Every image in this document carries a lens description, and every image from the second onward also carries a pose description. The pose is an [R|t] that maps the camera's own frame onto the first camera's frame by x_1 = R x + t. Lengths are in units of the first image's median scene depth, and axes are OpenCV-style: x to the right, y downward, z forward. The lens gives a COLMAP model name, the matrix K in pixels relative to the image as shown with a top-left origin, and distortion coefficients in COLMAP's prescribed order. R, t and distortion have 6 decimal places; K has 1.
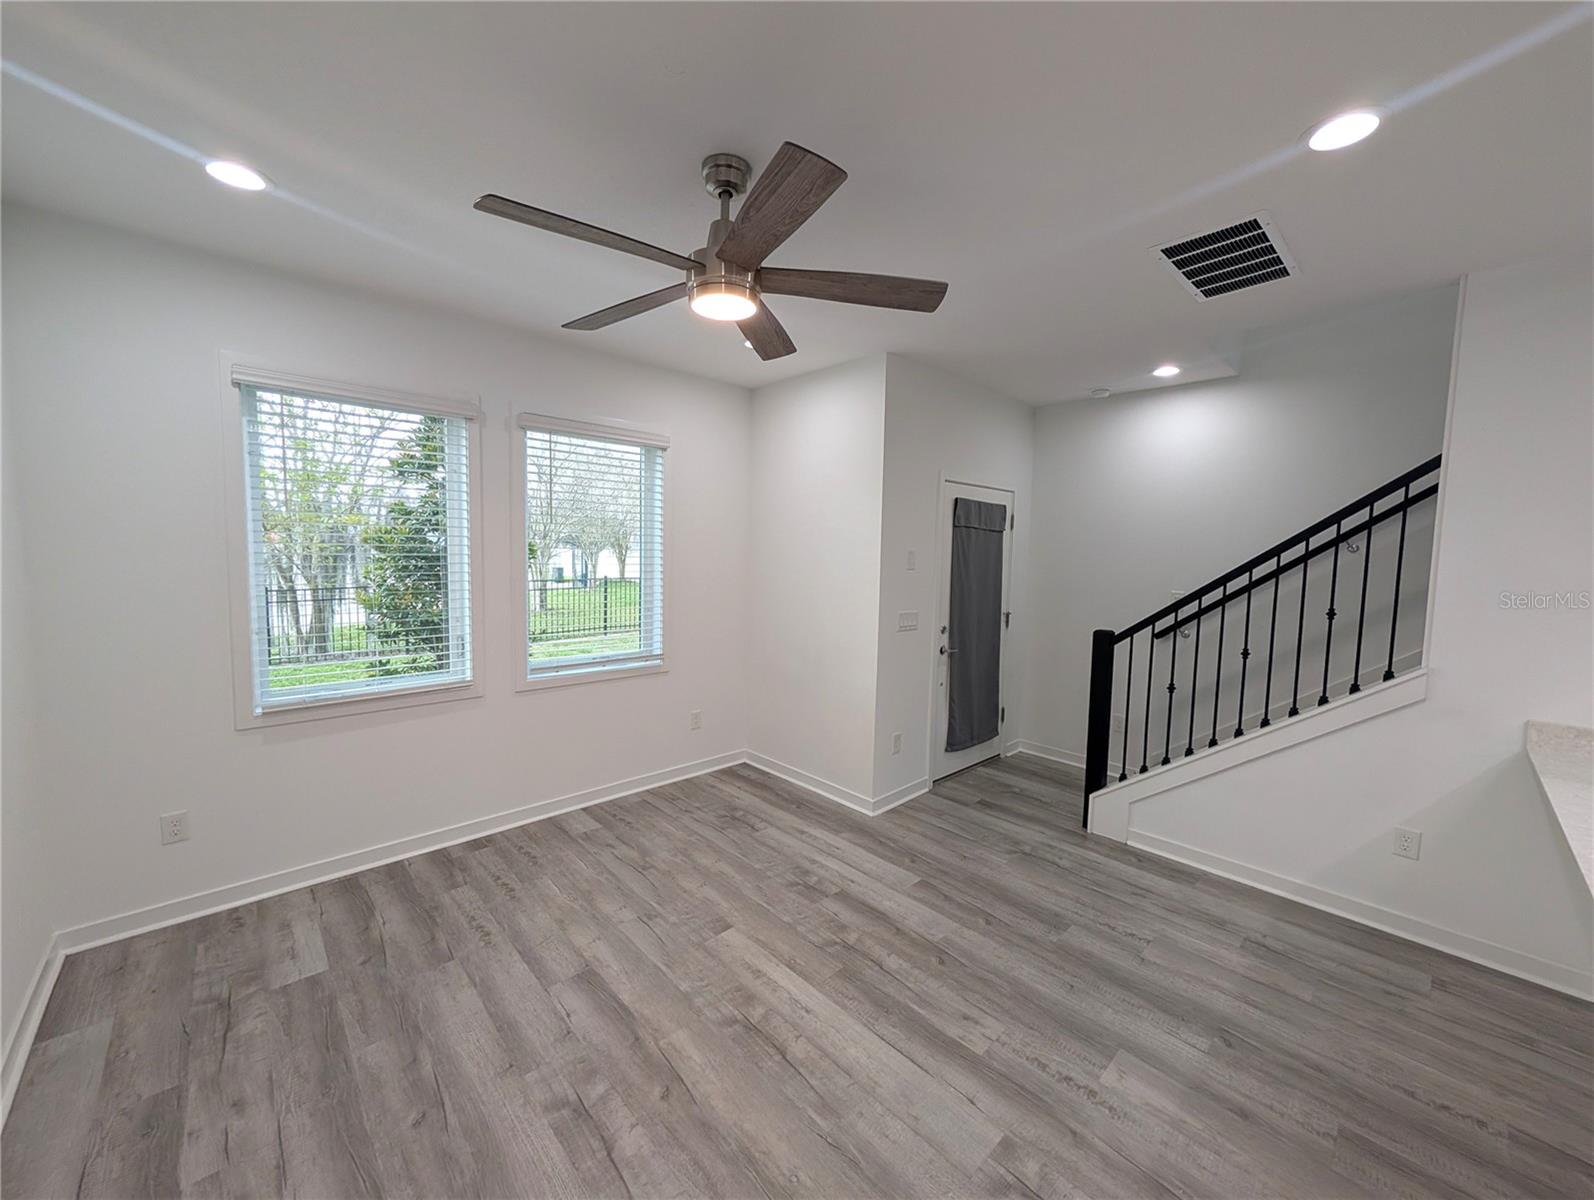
lens RADIAL K [[610.1, 0, 795.5], [0, 610.1, 593.4], [0, 0, 1]] dist [0.000504, 0.000199]
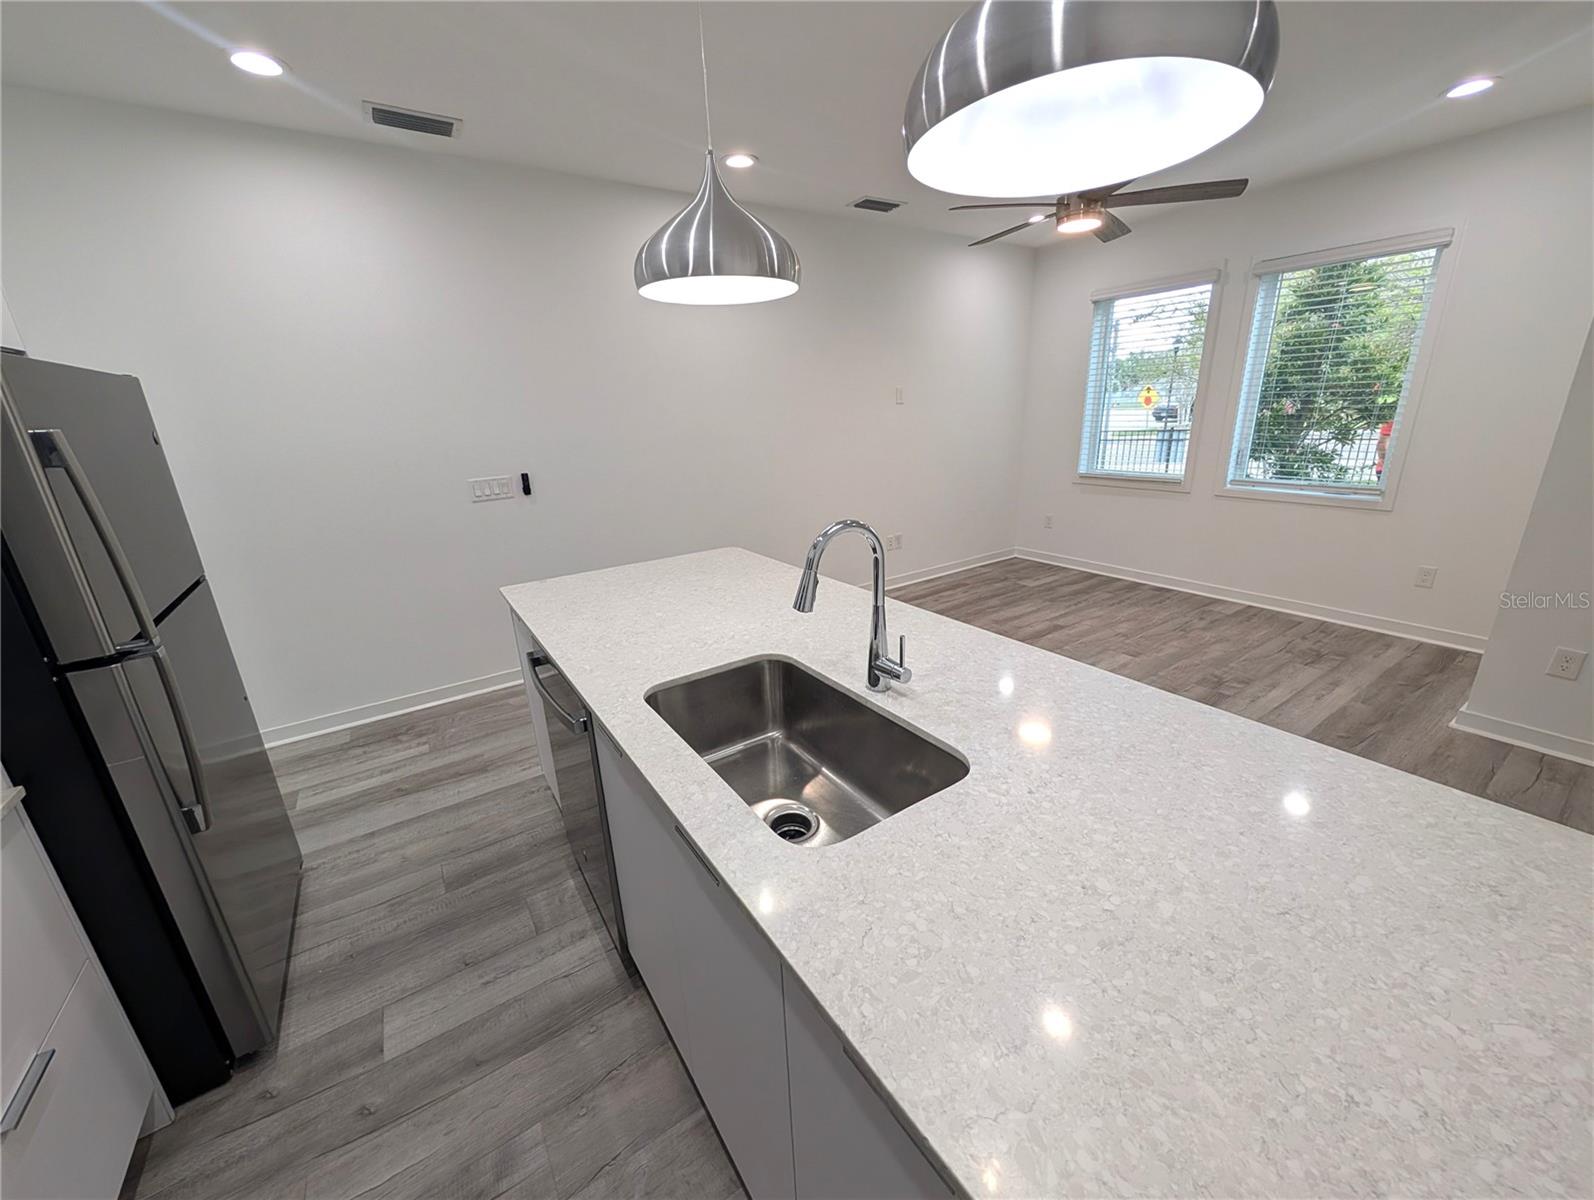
lens RADIAL K [[610.1, 0, 795.5], [0, 610.1, 593.4], [0, 0, 1]] dist [0.000504, 0.000199]
pose [[-0.161517, 0.277364, -0.947091, 1.201869], [-0.036366, 0.957367, 0.286575, 0.022550], [0.986200, 0.080728, -0.144545, 0.372690]]
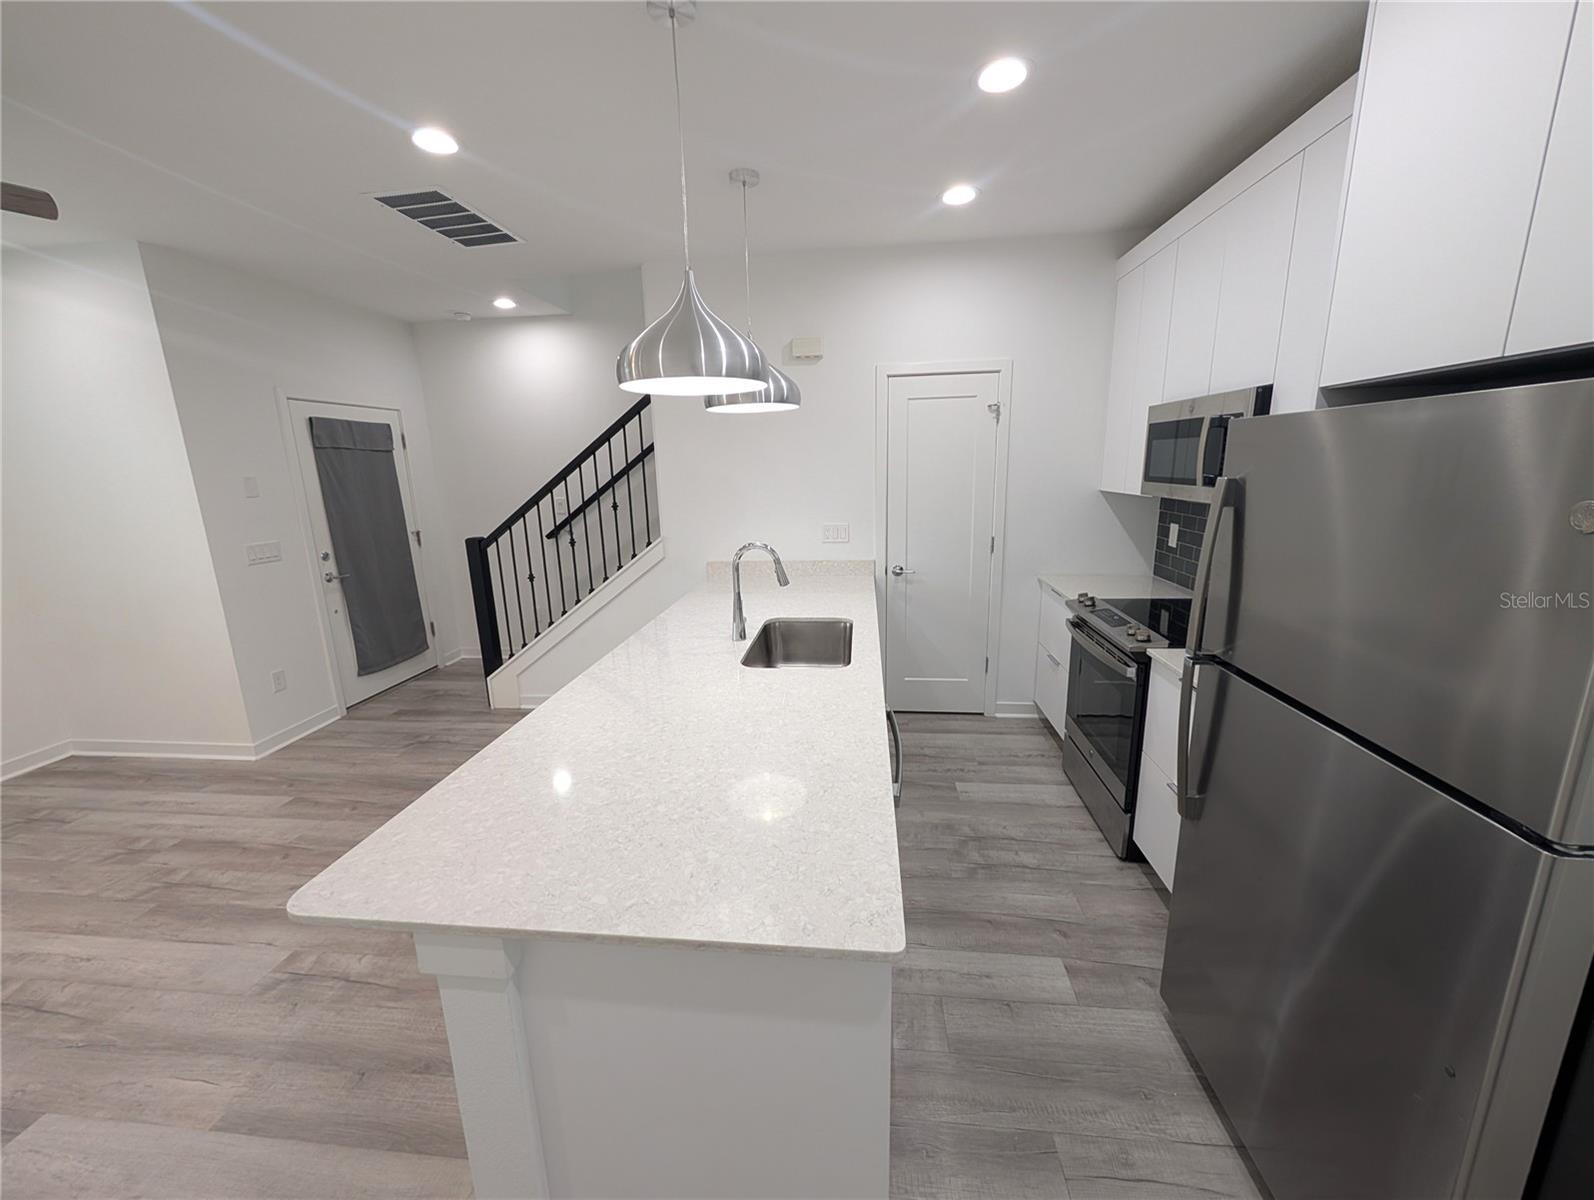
lens RADIAL K [[610.1, 0, 795.5], [0, 610.1, 593.4], [0, 0, 1]] dist [0.000504, 0.000199]
pose [[0.759852, -0.177748, 0.625324, 0.279022], [0.090336, 0.981433, 0.169201, 0.029267], [-0.643789, -0.072079, 0.761801, -0.331018]]
